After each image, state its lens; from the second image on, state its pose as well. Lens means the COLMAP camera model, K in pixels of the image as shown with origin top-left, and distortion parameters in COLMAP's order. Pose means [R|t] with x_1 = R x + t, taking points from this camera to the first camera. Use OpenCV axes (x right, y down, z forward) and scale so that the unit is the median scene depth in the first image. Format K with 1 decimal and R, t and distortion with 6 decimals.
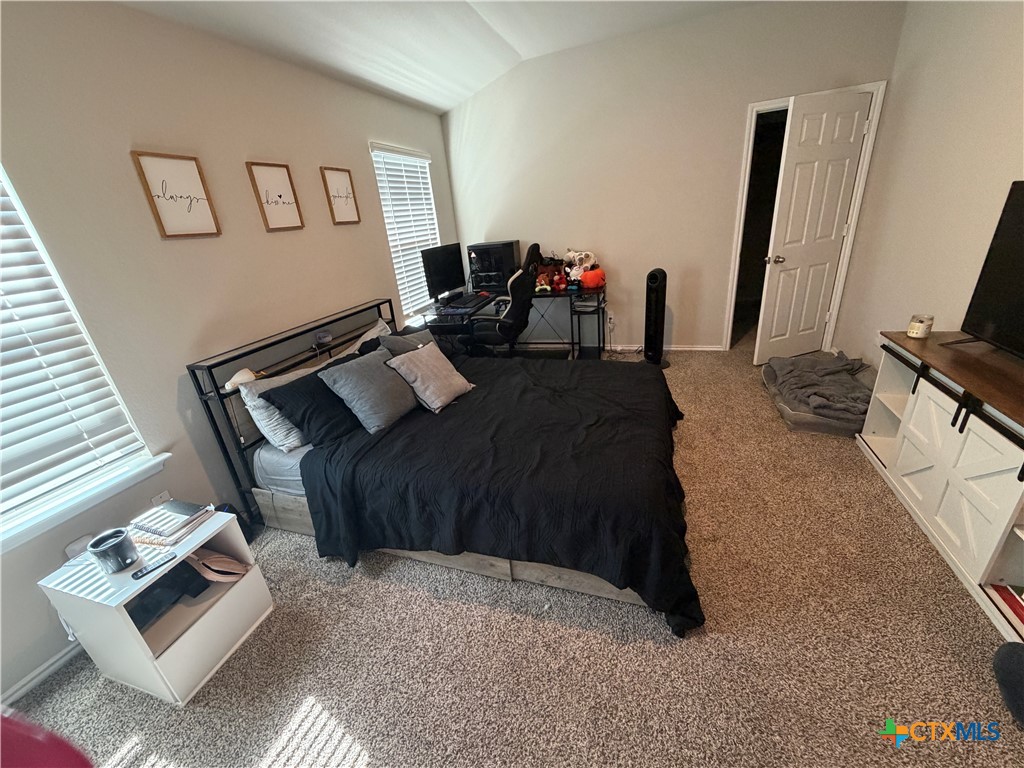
lens RADIAL K [[408.6, 0, 506.6], [0, 408.6, 381.7], [0, 0, 1]] dist [0.000077, 0.000303]
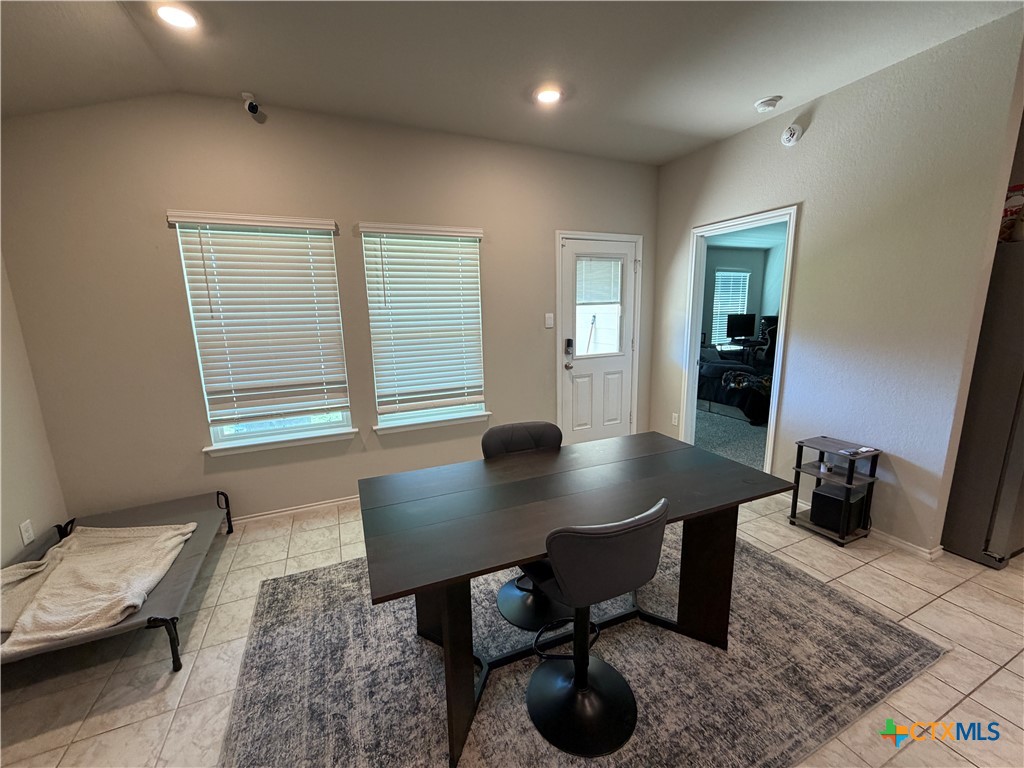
lens RADIAL K [[408.6, 0, 513.8], [0, 408.6, 382.5], [0, 0, 1]] dist [0.000077, 0.000303]
pose [[0.687314, 0.210796, -0.695101, 0.538362], [-0.317640, 0.947837, -0.026641, 0.400746], [0.653227, 0.239102, 0.718419, -1.103717]]
